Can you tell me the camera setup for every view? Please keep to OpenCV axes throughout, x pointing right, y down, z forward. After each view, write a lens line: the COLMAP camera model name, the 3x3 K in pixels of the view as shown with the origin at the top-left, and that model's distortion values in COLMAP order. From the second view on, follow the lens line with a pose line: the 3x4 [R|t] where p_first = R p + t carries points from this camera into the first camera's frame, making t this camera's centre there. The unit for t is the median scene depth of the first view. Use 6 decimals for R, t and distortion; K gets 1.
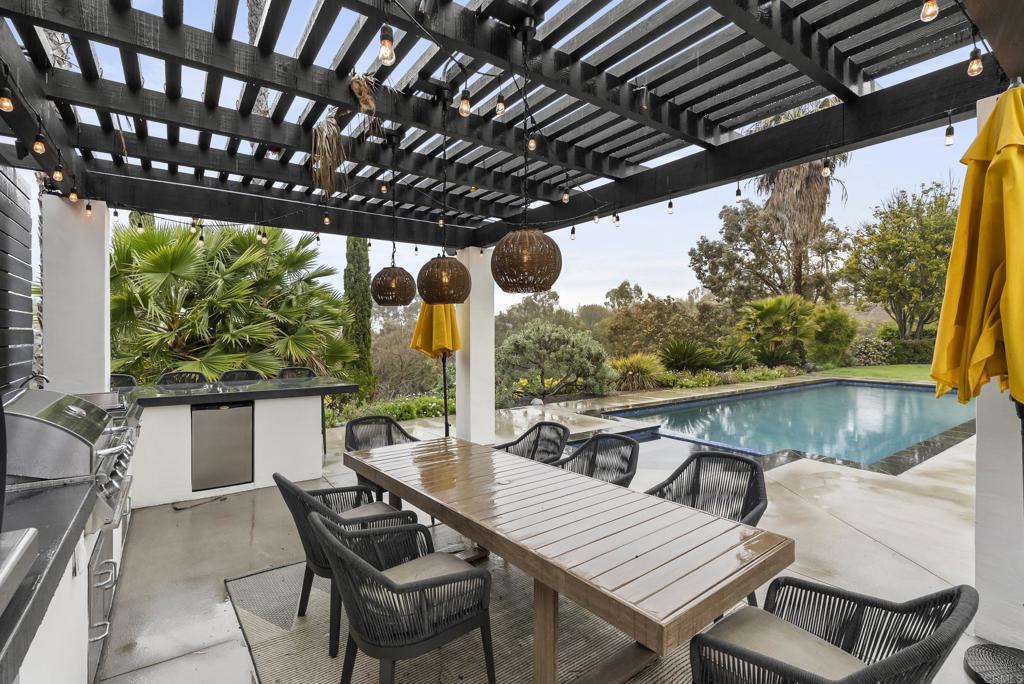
lens RADIAL K [[465.7, 0, 512.0], [0, 465.7, 342.0], [0, 0, 1]] dist [-0.002240, -0.000075]
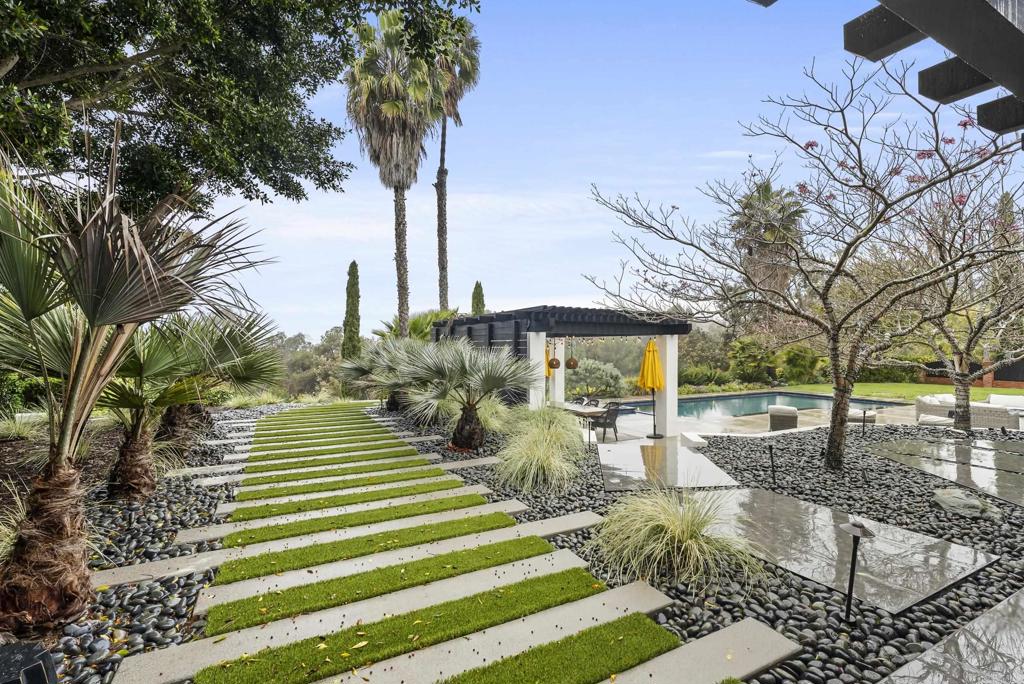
lens RADIAL K [[465.7, 0, 512.0], [0, 465.7, 342.0], [0, 0, 1]] dist [-0.002240, -0.000075]
pose [[0.989470, 0.002674, -0.144716, 0.024200], [-0.006133, 0.999706, -0.023463, -0.049963], [0.144610, 0.024104, 0.989195, -0.758306]]
